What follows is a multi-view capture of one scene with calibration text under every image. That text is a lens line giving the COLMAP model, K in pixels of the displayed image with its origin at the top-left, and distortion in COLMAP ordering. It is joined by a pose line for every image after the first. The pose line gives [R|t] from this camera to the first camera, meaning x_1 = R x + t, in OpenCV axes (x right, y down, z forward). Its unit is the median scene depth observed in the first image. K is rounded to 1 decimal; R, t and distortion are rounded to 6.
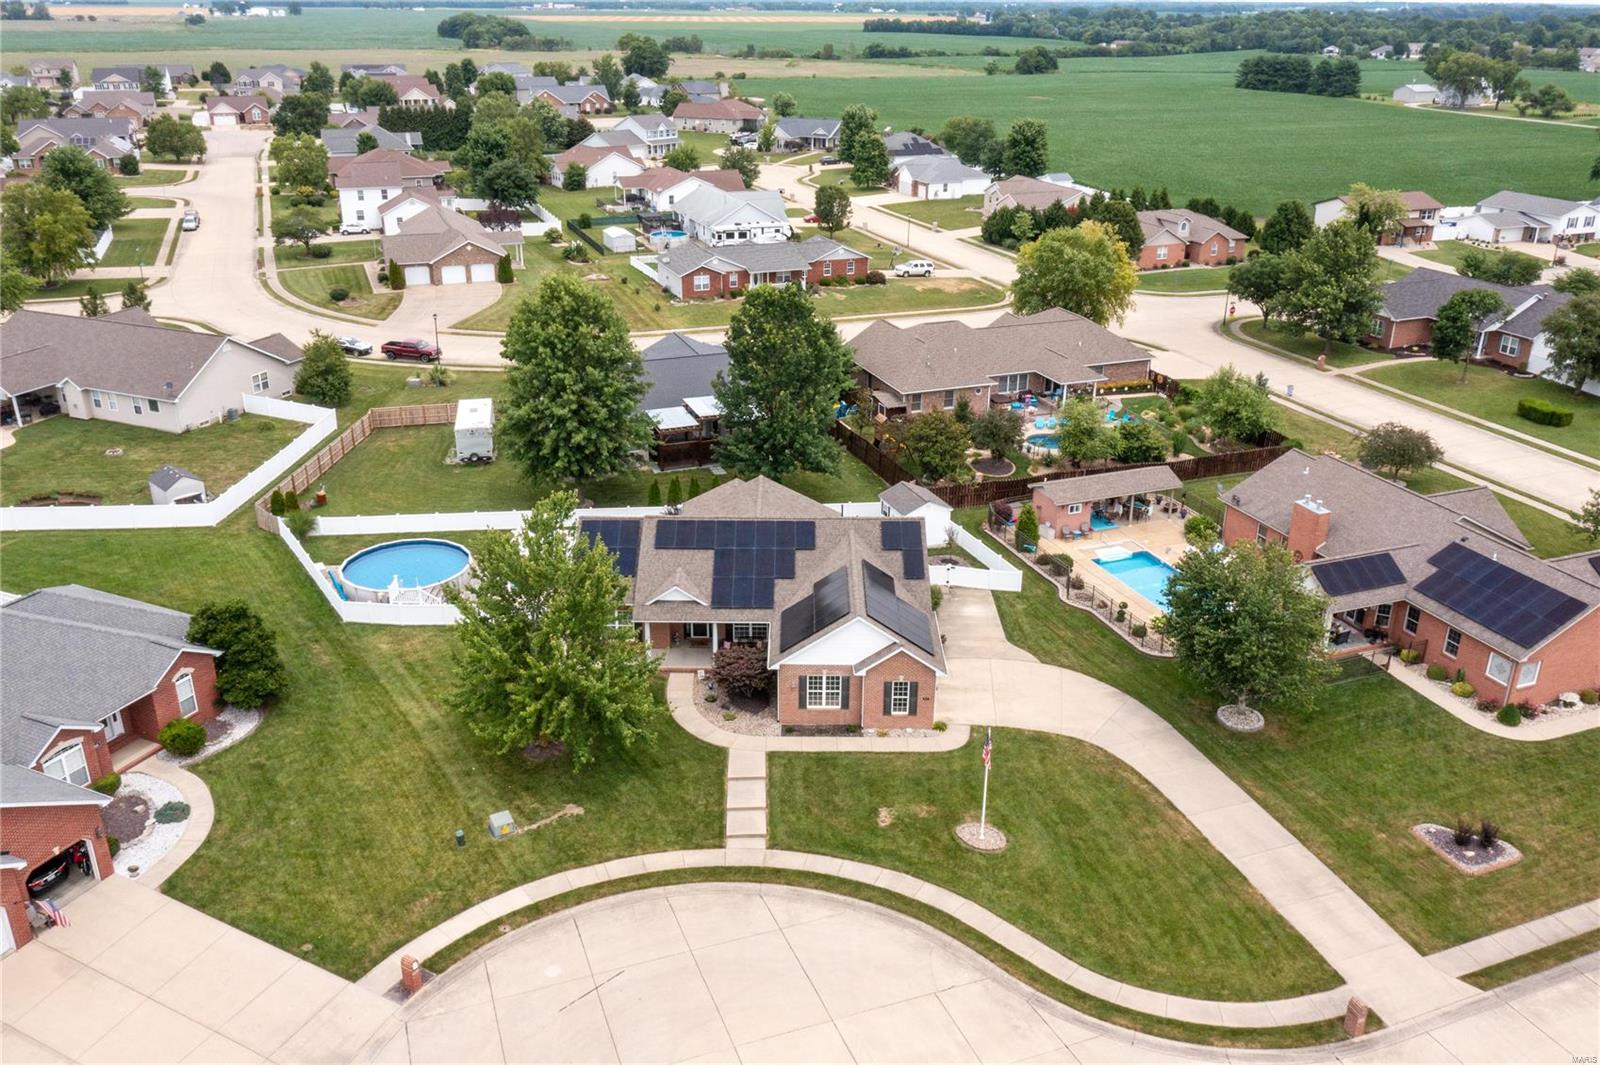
lens RADIAL K [[1261.7, 0, 798.1], [0, 1261.7, 532.4], [0, 0, 1]] dist [0.001721, -0.012652]
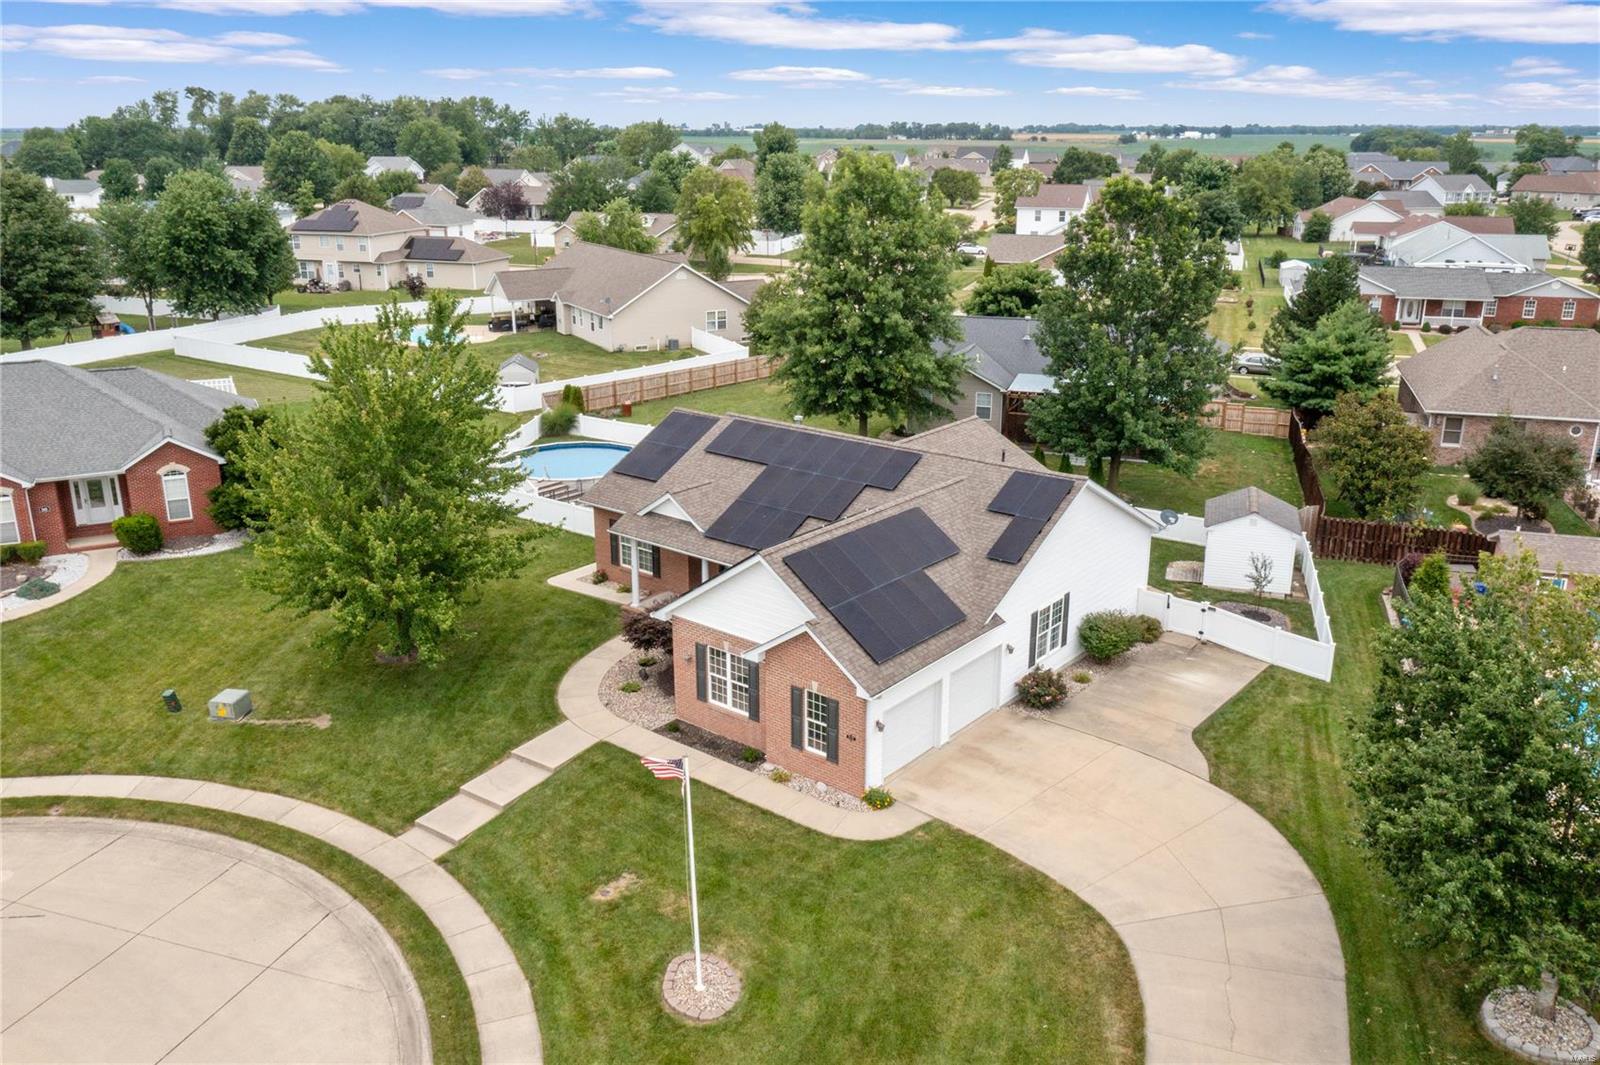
lens RADIAL K [[1253.9, 0, 798.2], [0, 1253.9, 535.0], [0, 0, 1]] dist [-0.008019, -0.001502]
pose [[0.773969, 0.185154, -0.605549, 0.337747], [-0.239520, 0.970847, -0.009288, 0.048608], [0.586176, 0.152229, 0.795754, 0.459269]]
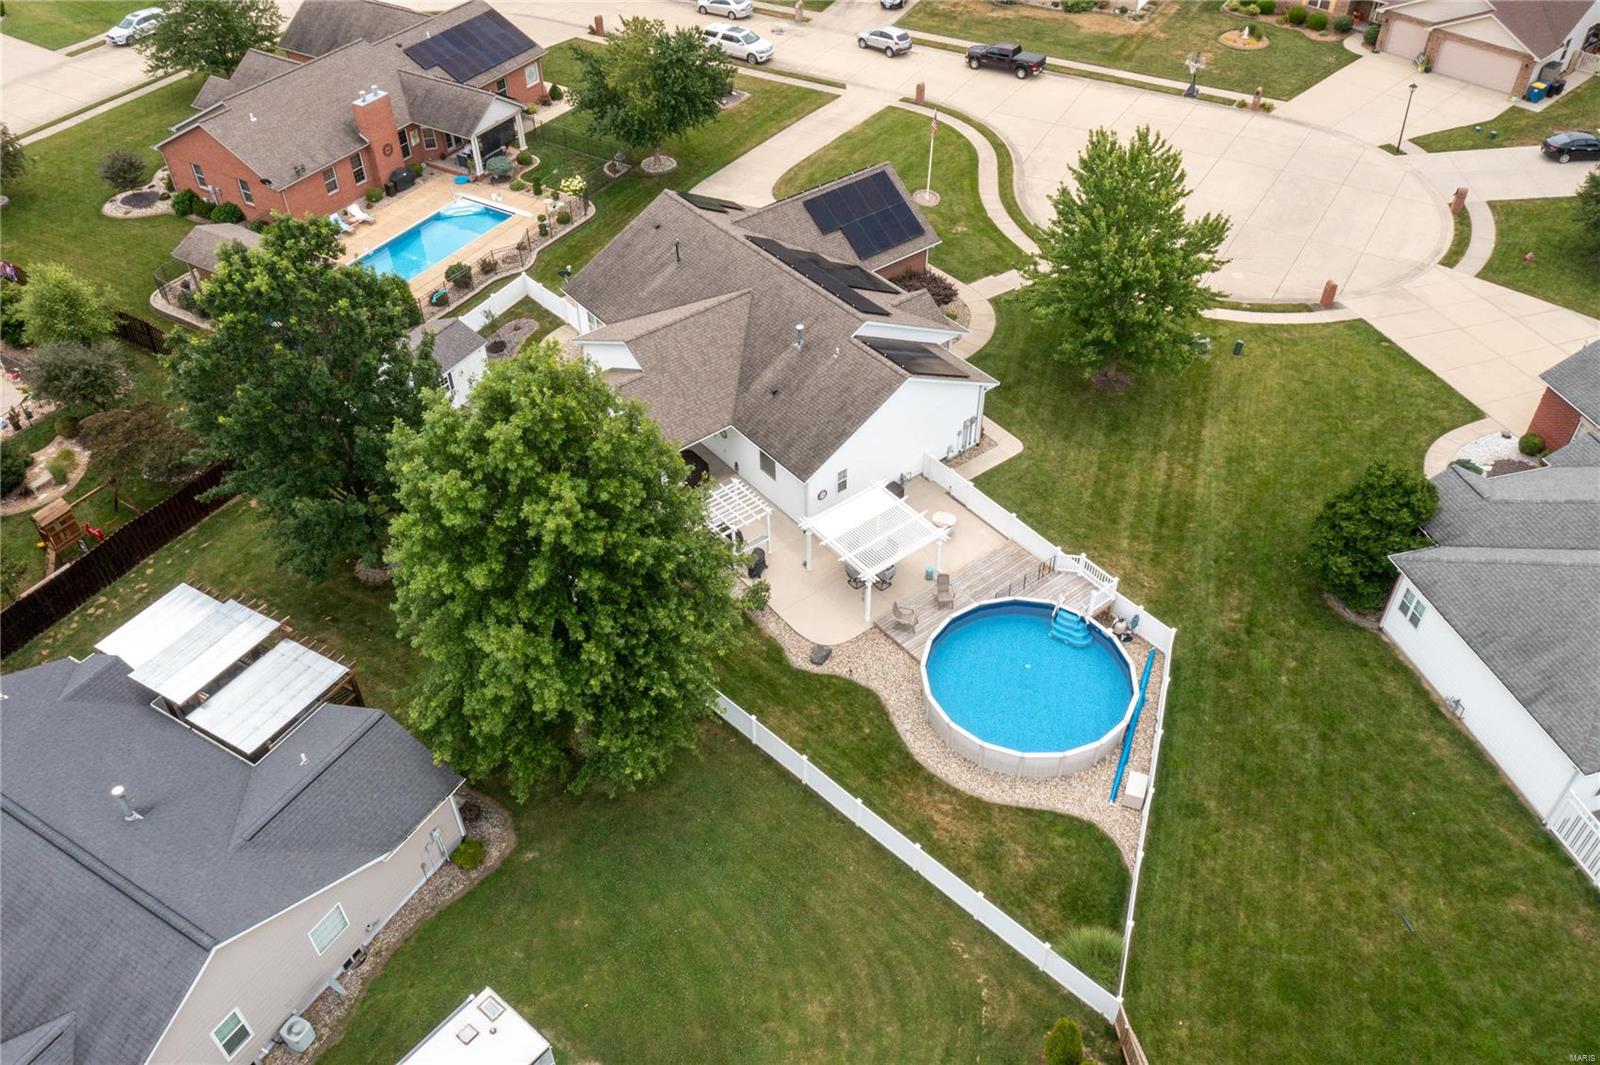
lens RADIAL K [[1253.9, 0, 798.2], [0, 1253.9, 535.0], [0, 0, 1]] dist [-0.008019, -0.001502]
pose [[-0.622038, -0.519871, 0.585493, -0.594566], [0.314185, 0.519203, 0.794806, -0.549578], [-0.717186, 0.678353, -0.159628, 1.204679]]
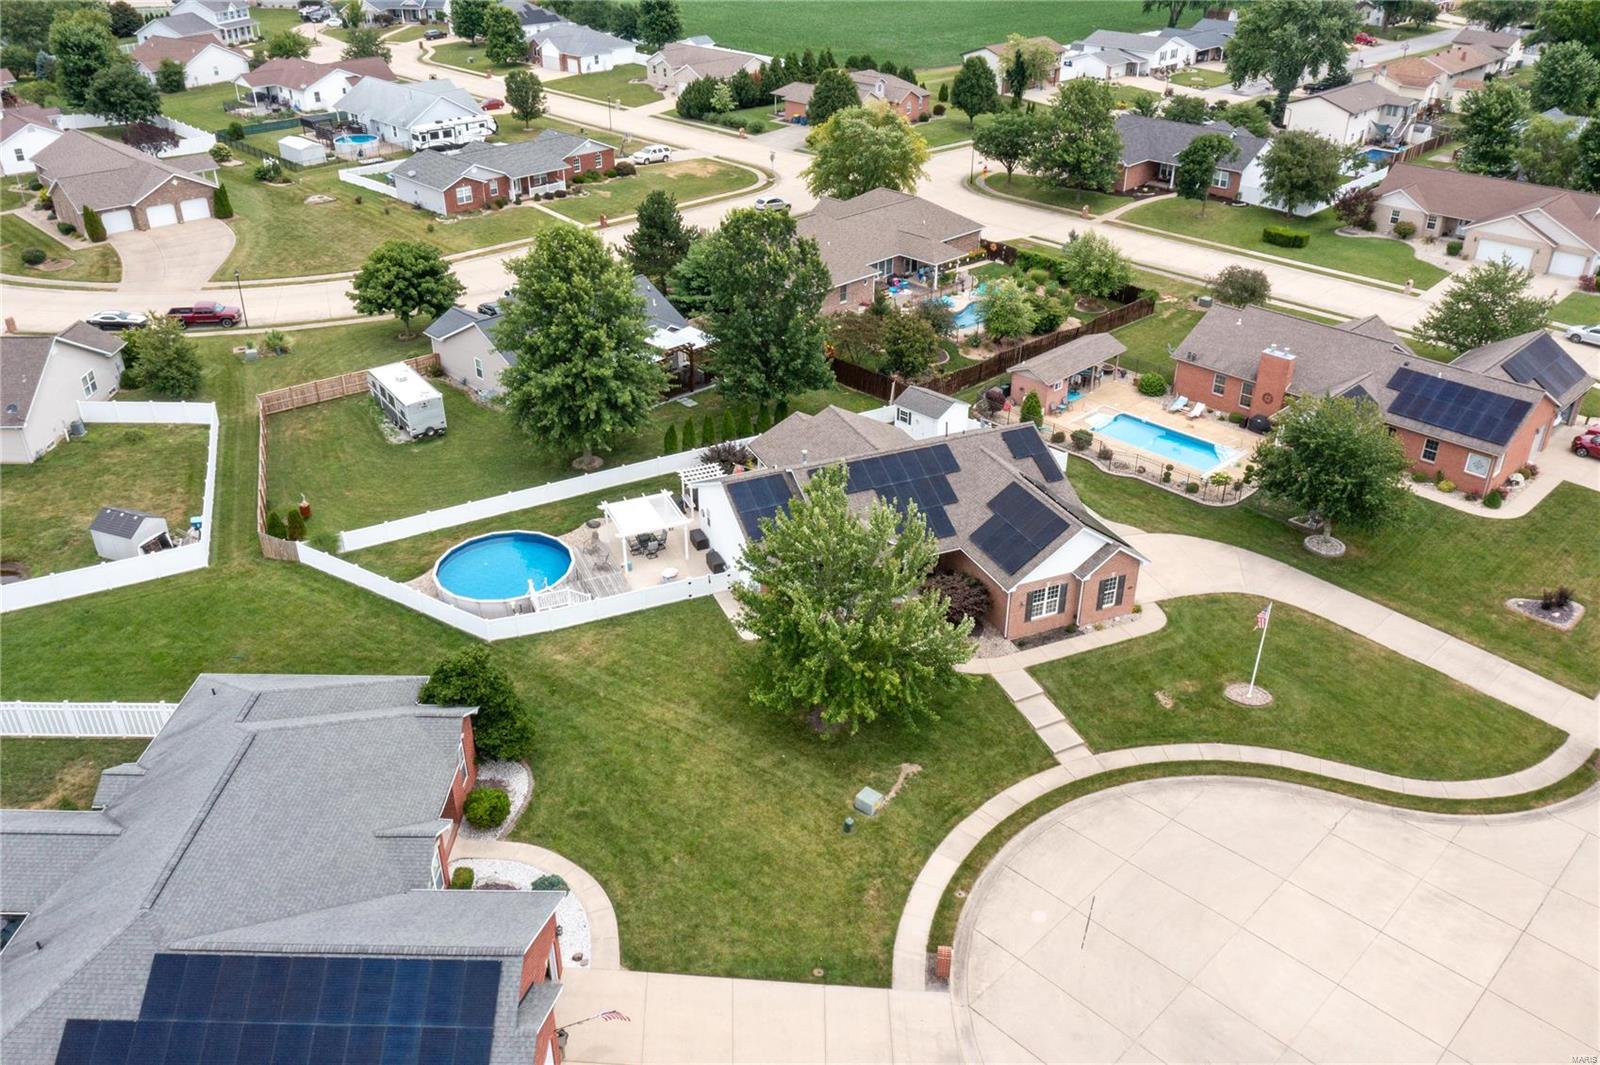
lens RADIAL K [[1255.5, 0, 800.0], [0, 1255.5, 532.5], [0, 0, 1]] dist [-0.006557, 0.003094]
pose [[0.915935, -0.200234, 0.347807, -0.454312], [0.159152, 0.976808, 0.143234, -0.100469], [-0.368422, -0.075839, 0.926560, 0.080074]]
